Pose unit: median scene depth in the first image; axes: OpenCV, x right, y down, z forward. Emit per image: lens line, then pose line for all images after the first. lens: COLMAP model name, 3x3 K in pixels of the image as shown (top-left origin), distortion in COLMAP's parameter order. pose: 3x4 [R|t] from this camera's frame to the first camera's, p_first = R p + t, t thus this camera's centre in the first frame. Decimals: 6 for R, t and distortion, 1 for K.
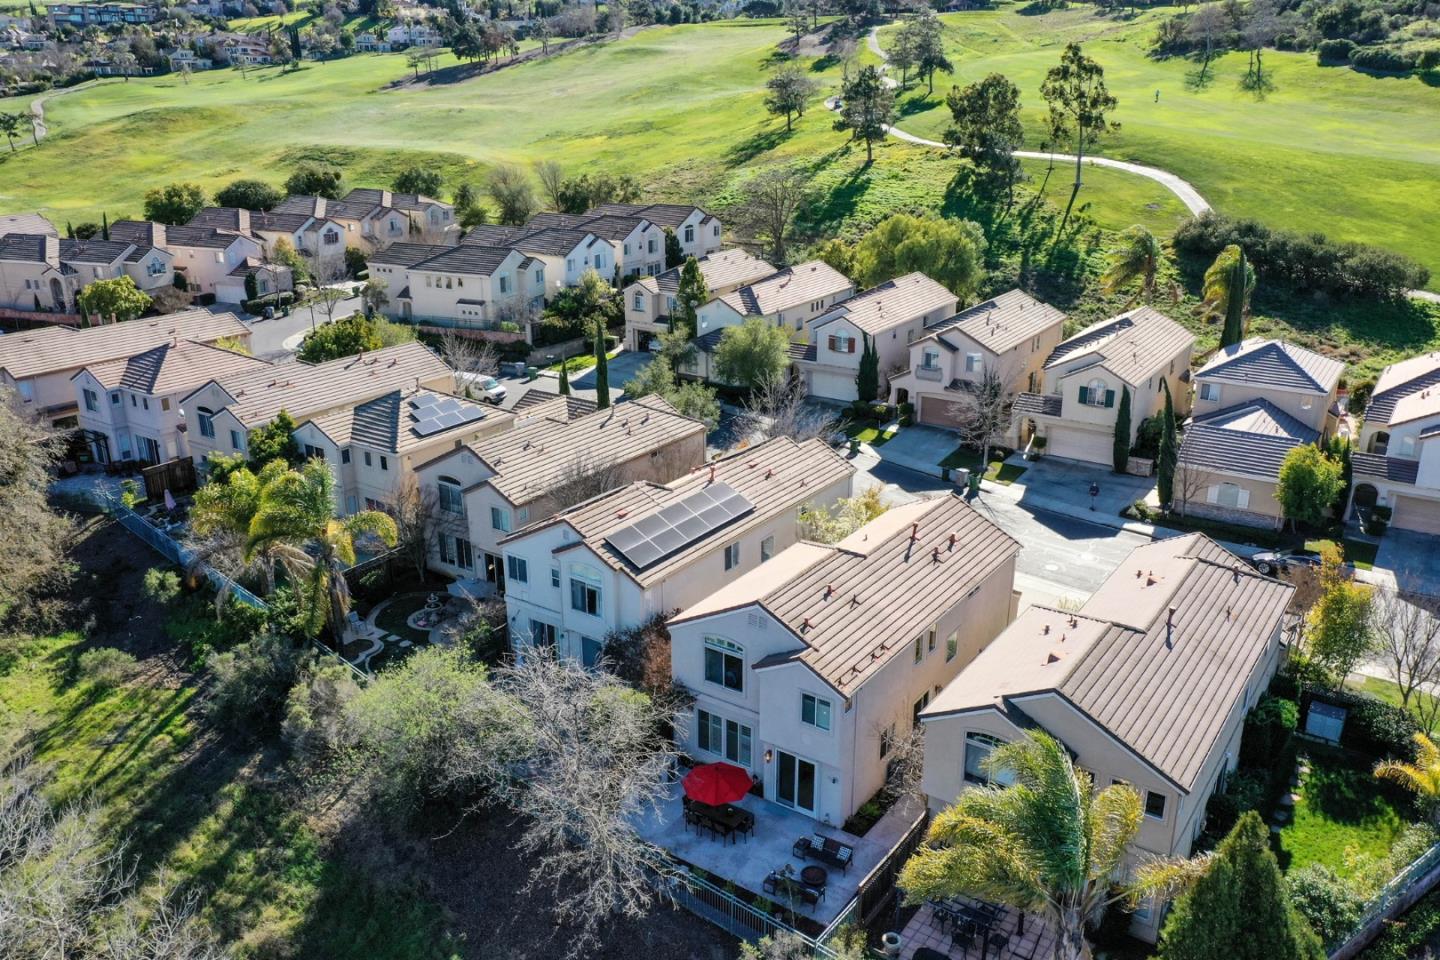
lens RADIAL K [[1150.1, 0, 729.8], [0, 1150.1, 479.1], [0, 0, 1]] dist [0.002625, -0.004489]
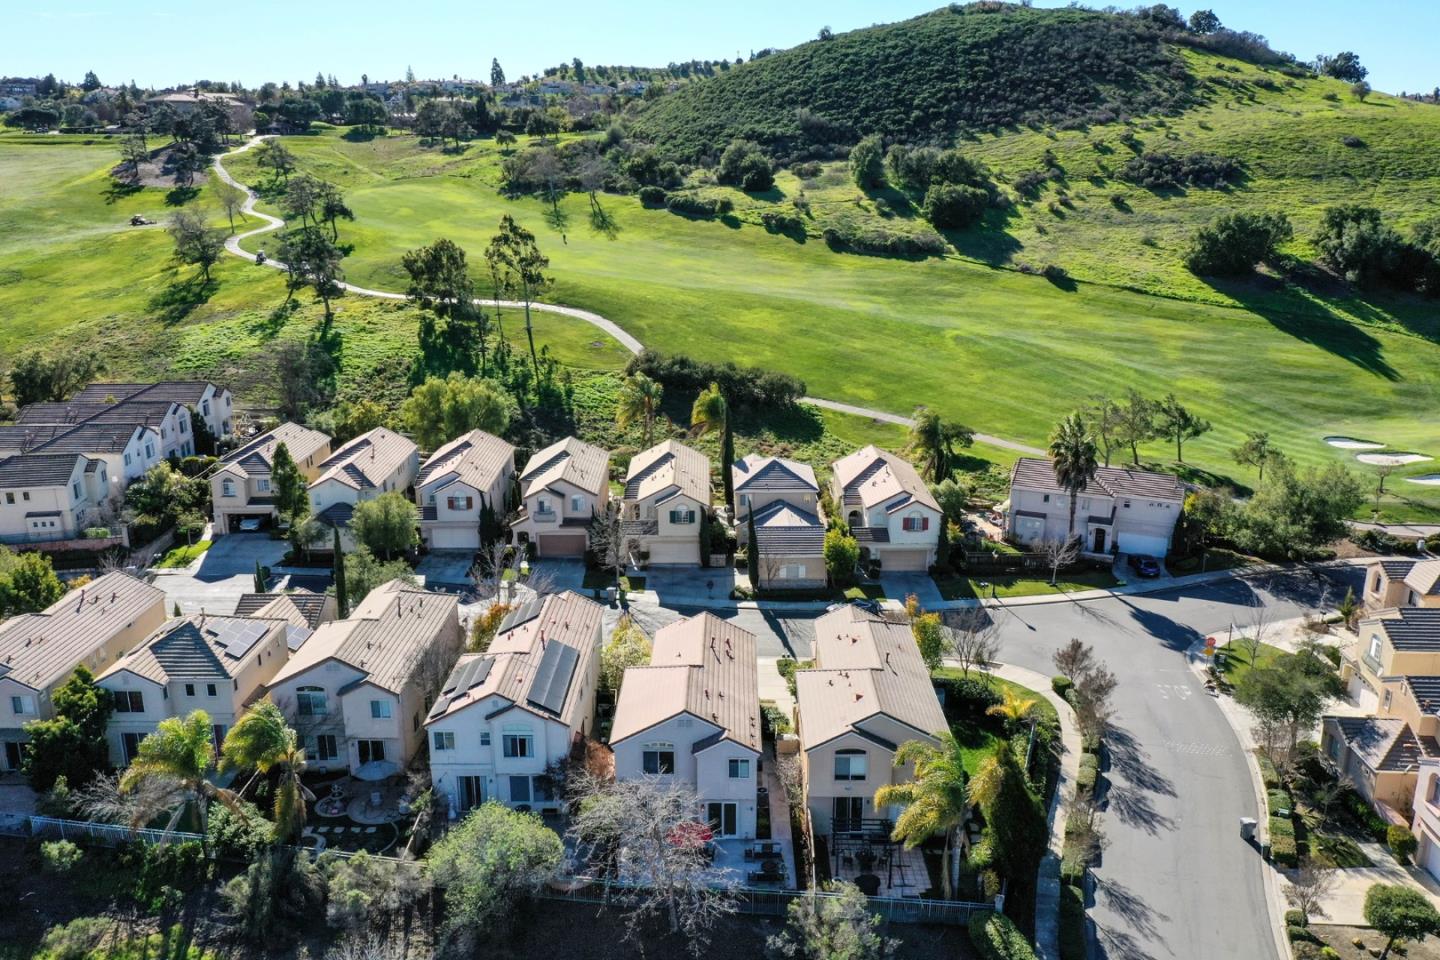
lens RADIAL K [[1150.1, 0, 729.8], [0, 1150.1, 479.1], [0, 0, 1]] dist [0.002625, -0.004489]
pose [[0.820109, -0.148029, 0.552728, -0.245035], [0.183528, 0.982973, -0.009054, -0.058131], [-0.541977, 0.108866, 0.833312, -0.117813]]
